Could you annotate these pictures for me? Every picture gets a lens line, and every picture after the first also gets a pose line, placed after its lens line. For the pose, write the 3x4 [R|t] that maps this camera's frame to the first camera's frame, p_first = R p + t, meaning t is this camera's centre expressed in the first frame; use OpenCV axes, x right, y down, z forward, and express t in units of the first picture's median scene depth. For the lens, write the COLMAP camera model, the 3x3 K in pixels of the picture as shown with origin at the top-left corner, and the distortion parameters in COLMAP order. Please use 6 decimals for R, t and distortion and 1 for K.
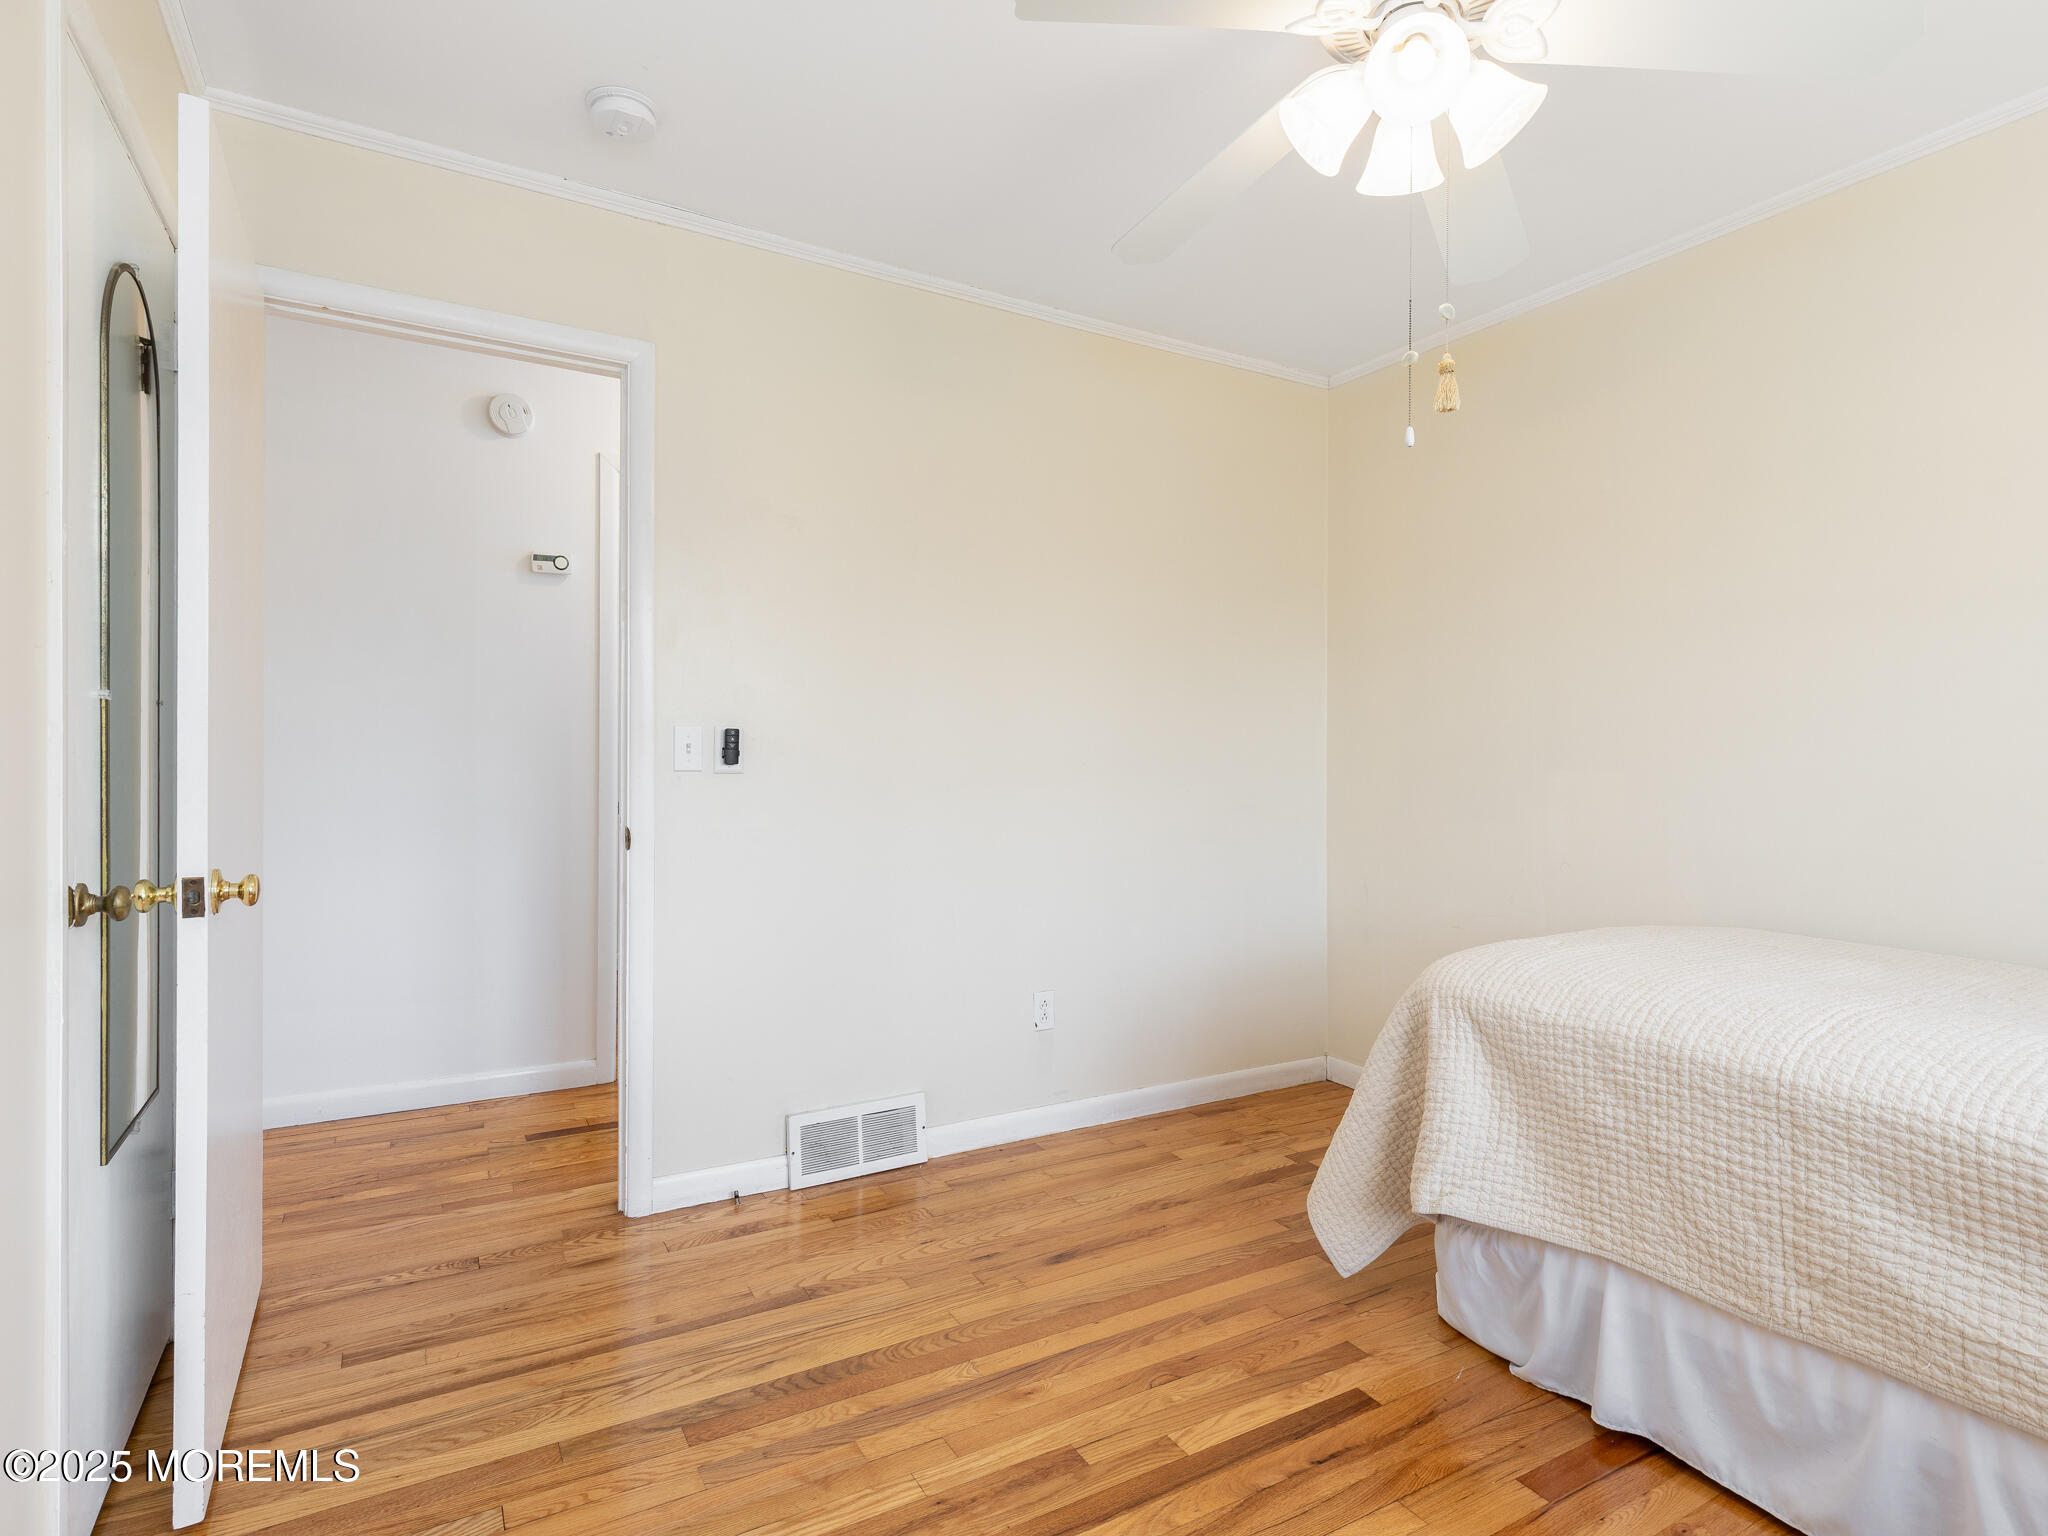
lens RADIAL K [[1011.9, 0, 1008.2], [0, 1011.9, 778.9], [0, 0, 1]] dist [0.006156, -0.001527]
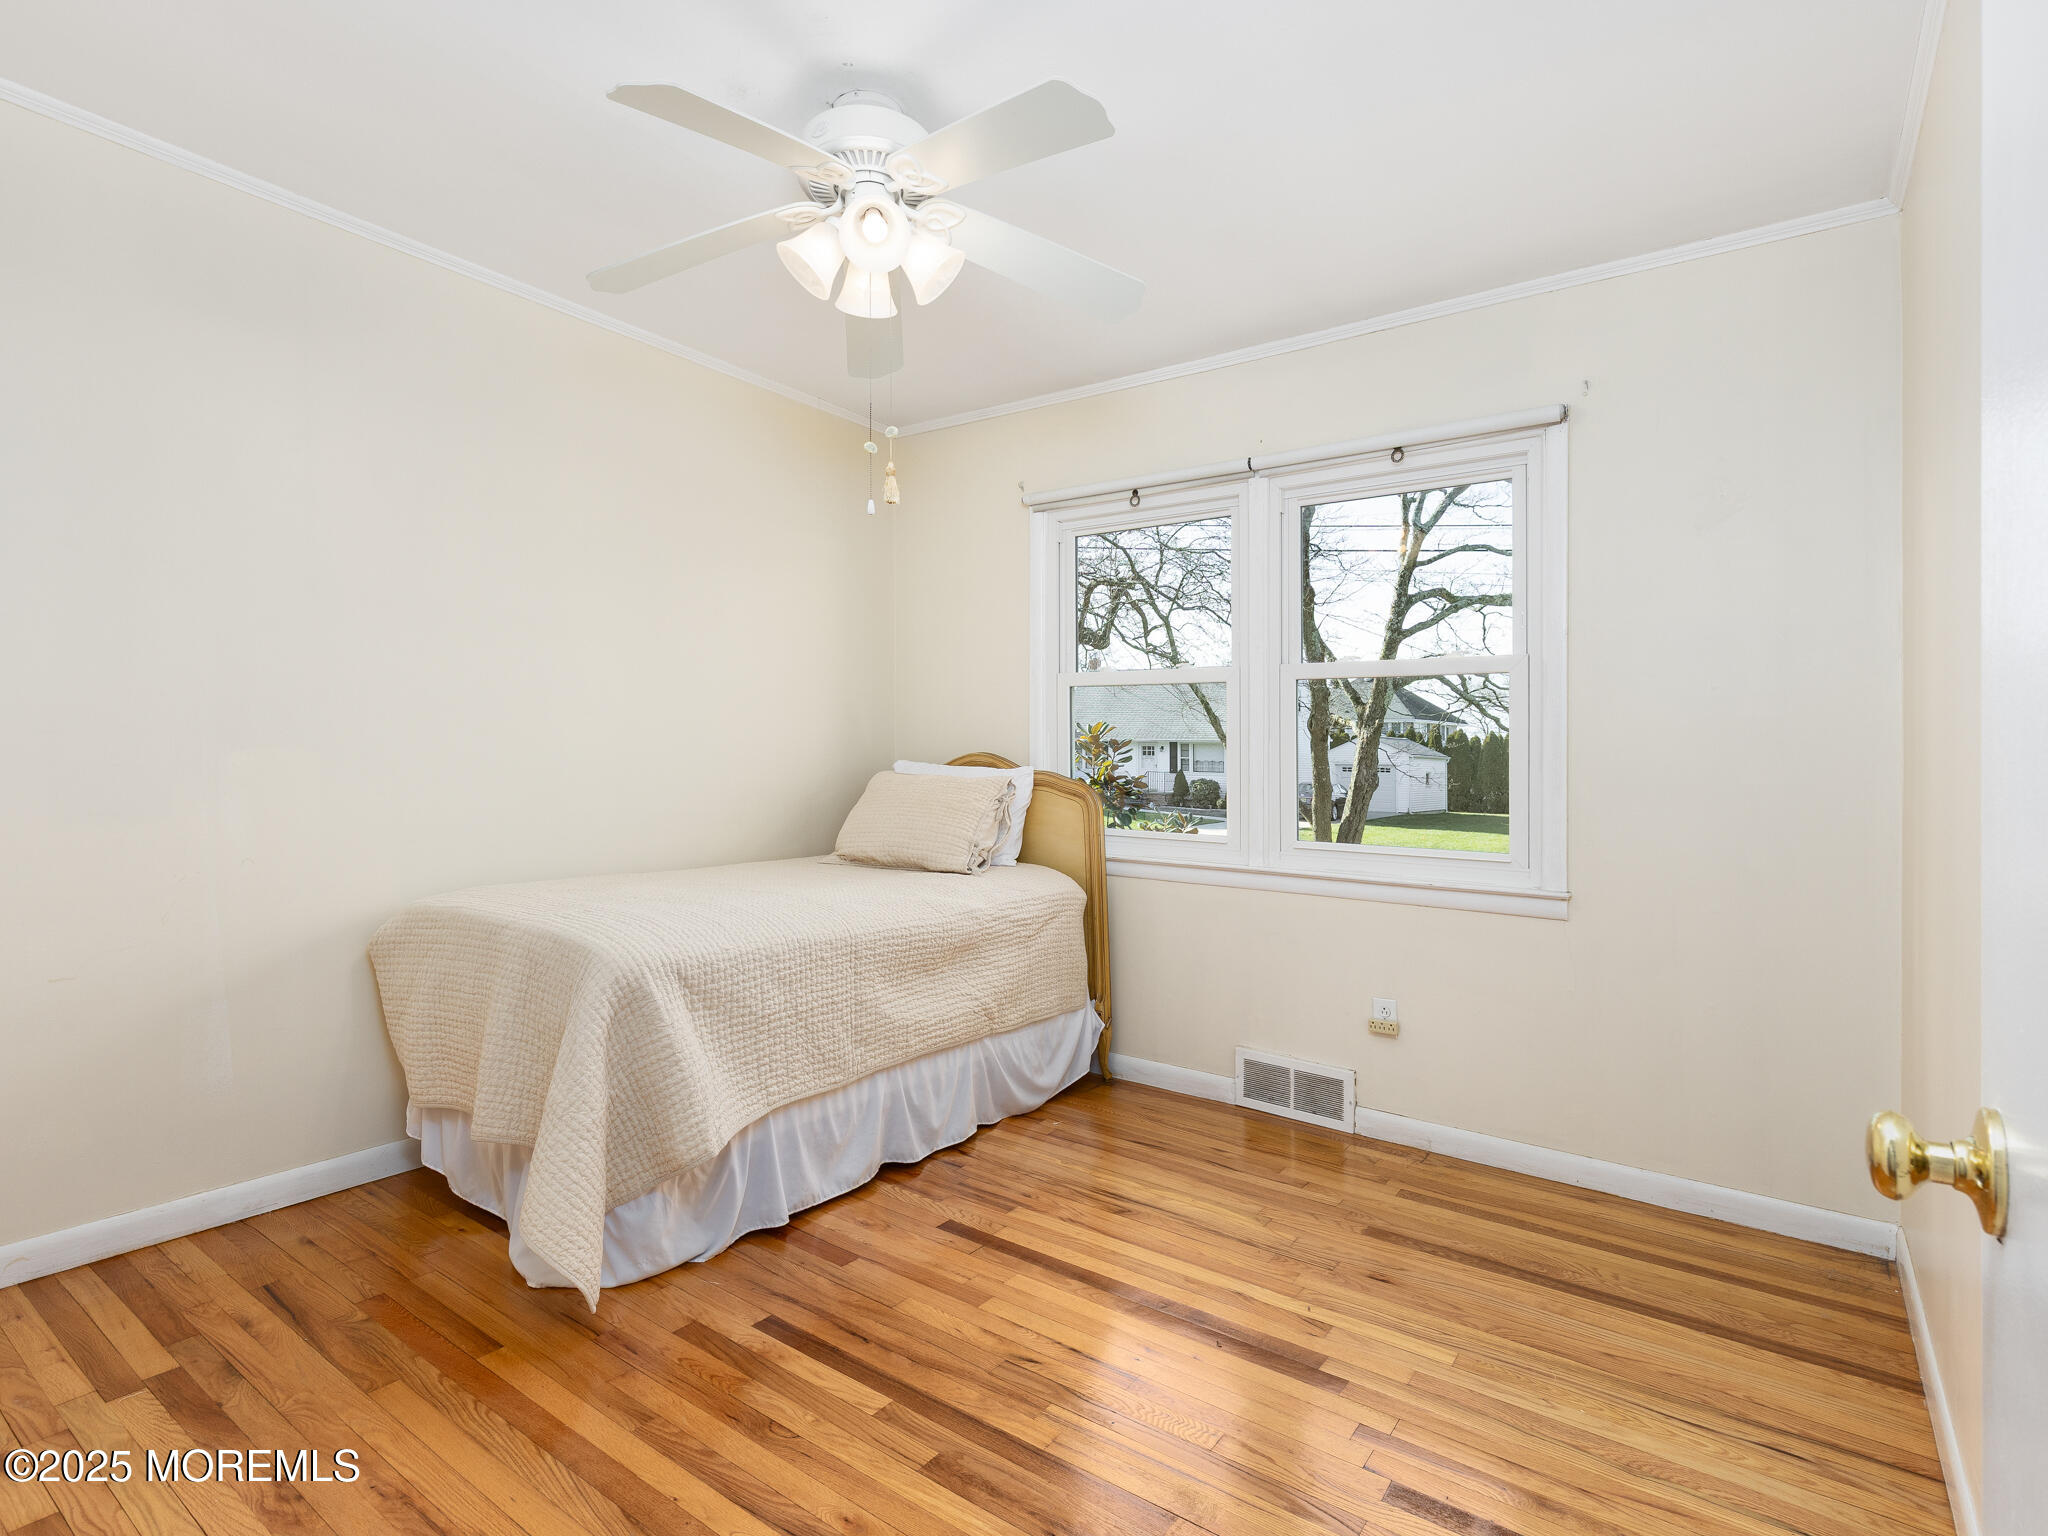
lens RADIAL K [[1035.2, 0, 1018.9], [0, 1035.2, 737.1], [0, 0, 1]] dist [0.000594, -0.000015]
pose [[-0.403723, 0.001960, 0.914879, -0.872162], [-0.002929, 0.999990, -0.003435, -0.032277], [-0.914876, -0.004067, -0.403714, 1.310106]]
